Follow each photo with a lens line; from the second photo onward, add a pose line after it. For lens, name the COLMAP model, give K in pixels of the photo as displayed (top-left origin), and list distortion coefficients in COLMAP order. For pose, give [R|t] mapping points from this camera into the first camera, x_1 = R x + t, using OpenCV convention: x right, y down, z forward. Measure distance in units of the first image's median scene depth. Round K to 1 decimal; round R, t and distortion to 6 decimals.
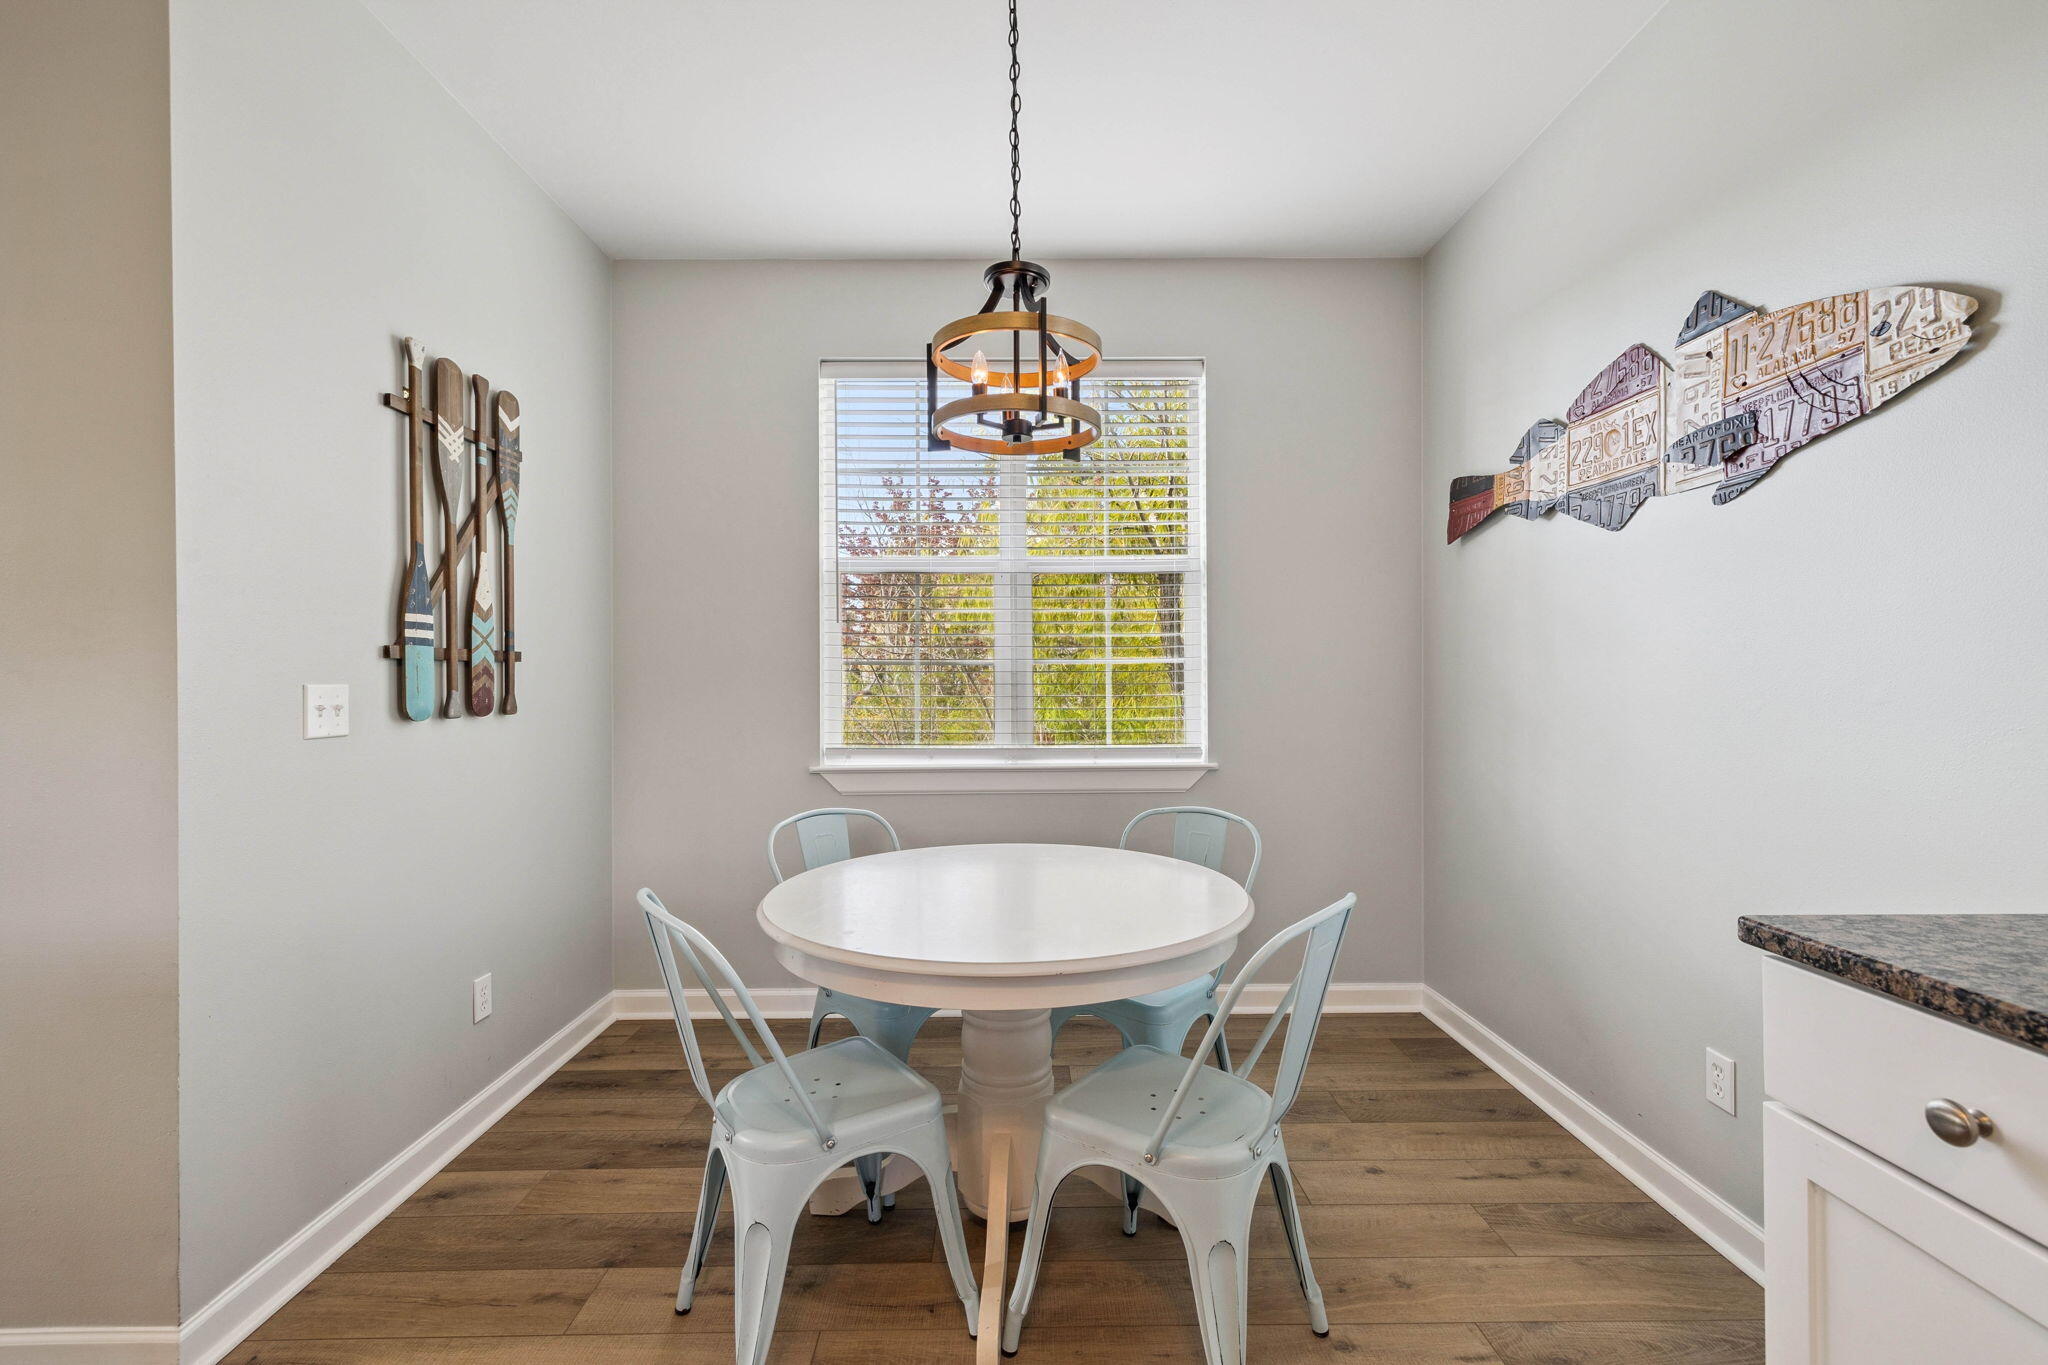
lens RADIAL K [[854.4, 0, 1010.4], [0, 854.4, 681.9], [0, 0, 1]] dist [0.002574, 0.000198]
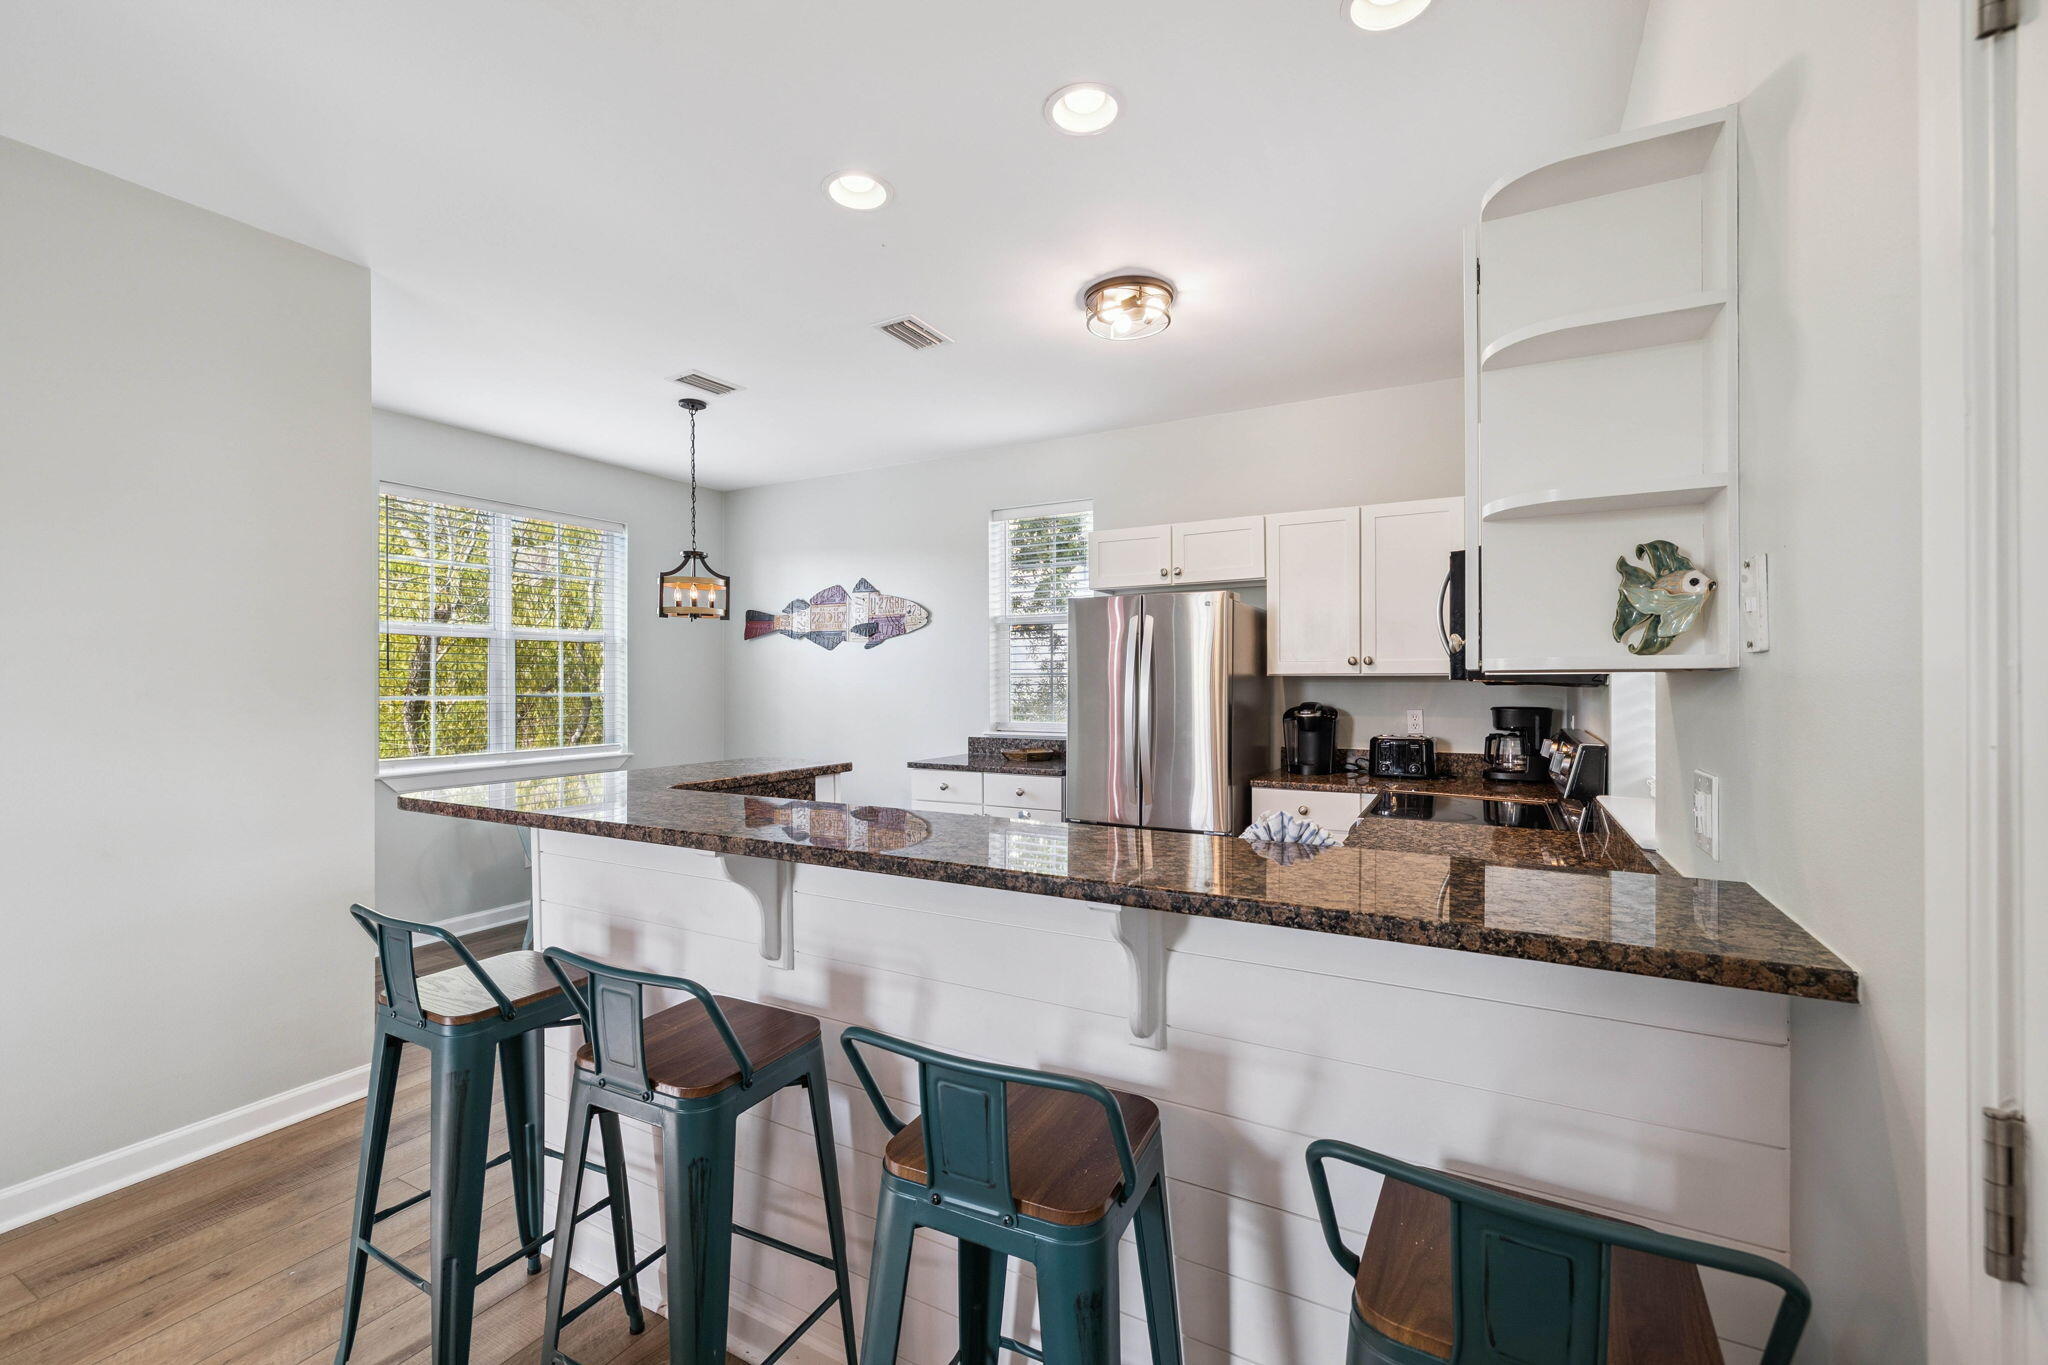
lens RADIAL K [[854.4, 0, 1010.4], [0, 854.4, 681.9], [0, 0, 1]] dist [0.002574, 0.000198]
pose [[0.492695, 0.006319, 0.870179, -1.444865], [0.002128, 0.999962, -0.008466, -0.057515], [-0.870199, 0.006023, 0.492663, -0.874650]]
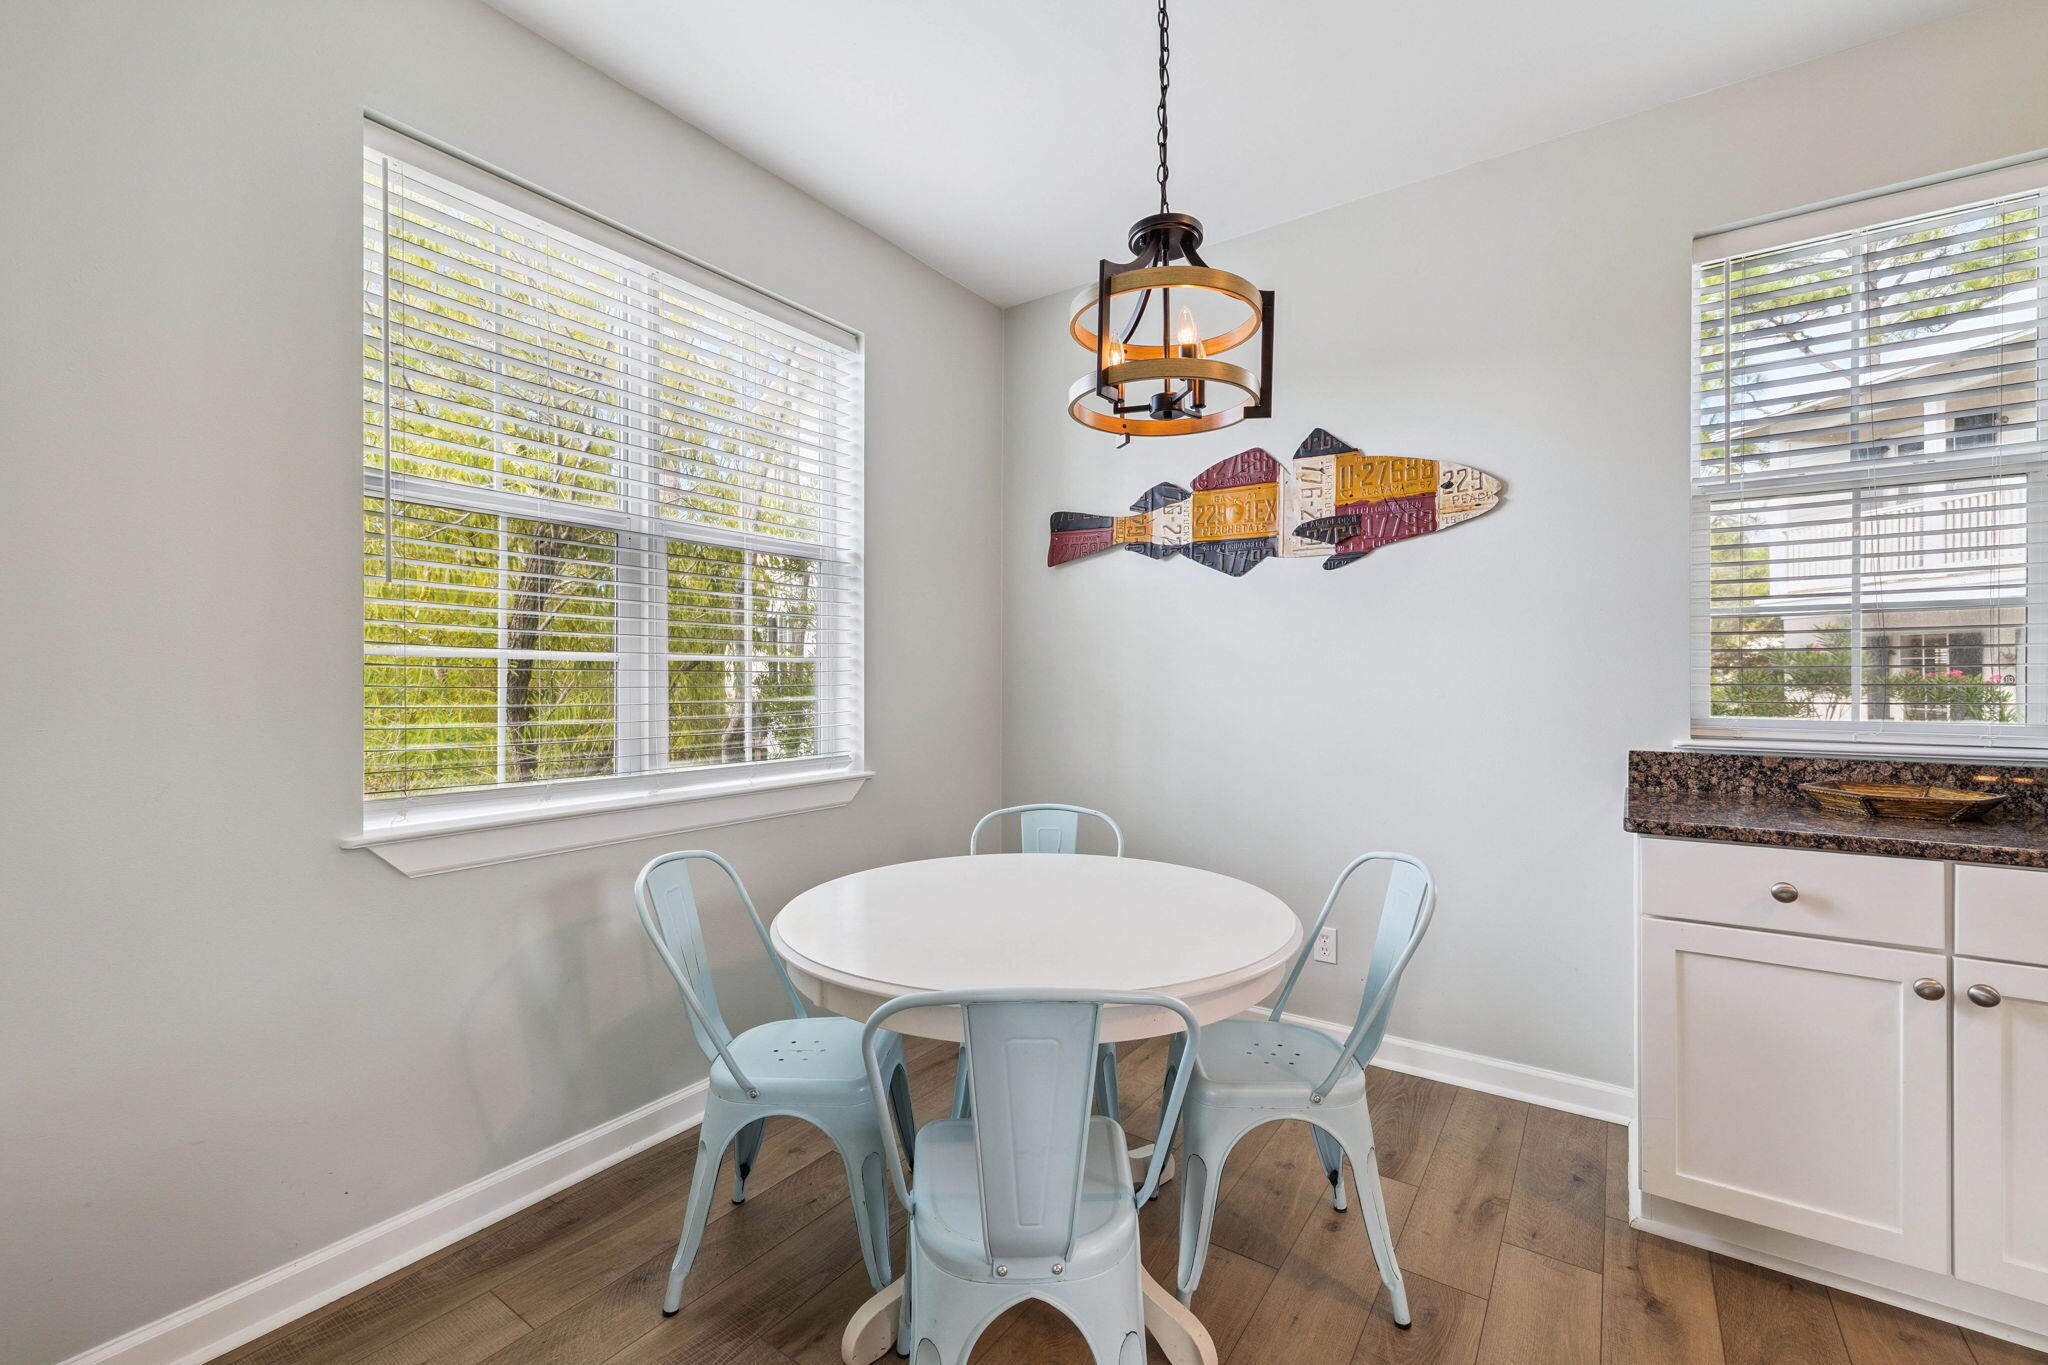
lens RADIAL K [[854.7, 0, 1025.0], [0, 854.7, 676.5], [0, 0, 1]] dist [-0.002161, 0.000136]
pose [[0.578573, 0.007157, 0.815599, -0.673054], [-0.002177, 0.999971, -0.007230, -0.002993], [-0.815628, 0.002407, 0.578572, 0.509457]]
